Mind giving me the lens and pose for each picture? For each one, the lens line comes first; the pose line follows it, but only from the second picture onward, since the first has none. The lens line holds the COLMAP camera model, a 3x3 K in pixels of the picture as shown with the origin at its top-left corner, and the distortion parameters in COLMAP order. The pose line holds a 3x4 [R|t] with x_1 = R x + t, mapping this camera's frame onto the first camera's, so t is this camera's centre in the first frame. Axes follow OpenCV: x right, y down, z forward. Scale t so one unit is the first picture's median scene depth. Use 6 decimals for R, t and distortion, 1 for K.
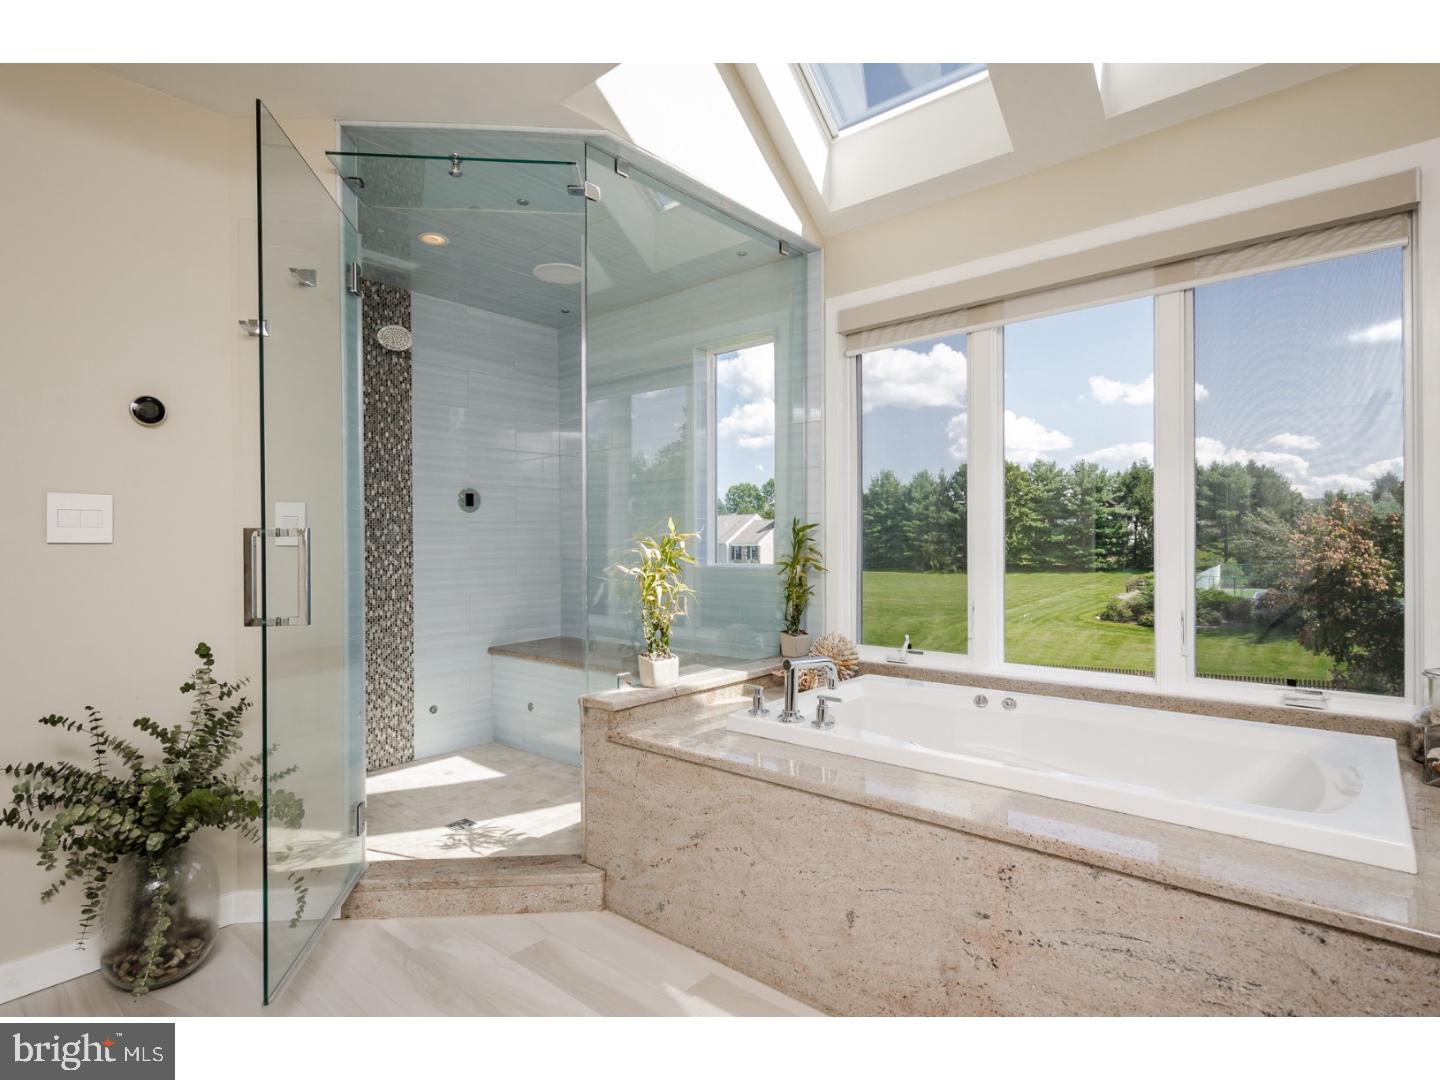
lens RADIAL K [[733.7, 0, 720.0], [0, 733.7, 540.0], [0, 0, 1]] dist [0.017636, -0.005205]
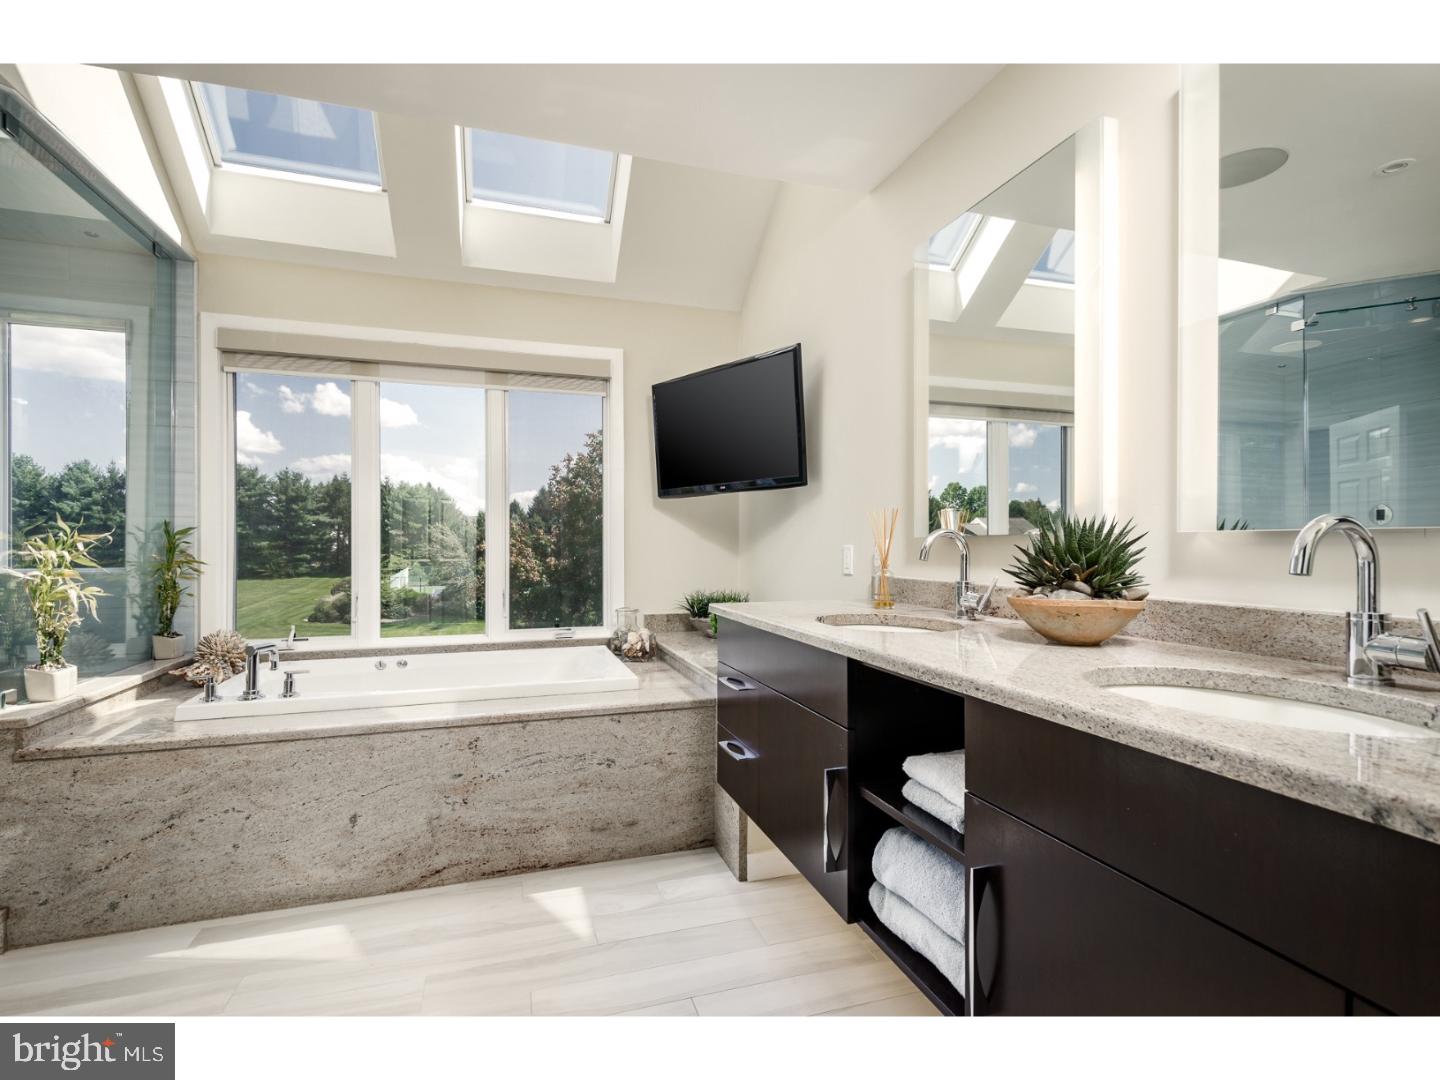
lens RADIAL K [[672.8, 0, 720.0], [0, 672.8, 540.0], [0, 0, 1]] dist [0.000321, 0.000019]
pose [[0.514521, 0.014046, 0.857363, -0.374593], [-0.005601, 0.999900, -0.013020, 0.004781], [-0.857460, 0.001897, 0.514548, -0.153026]]
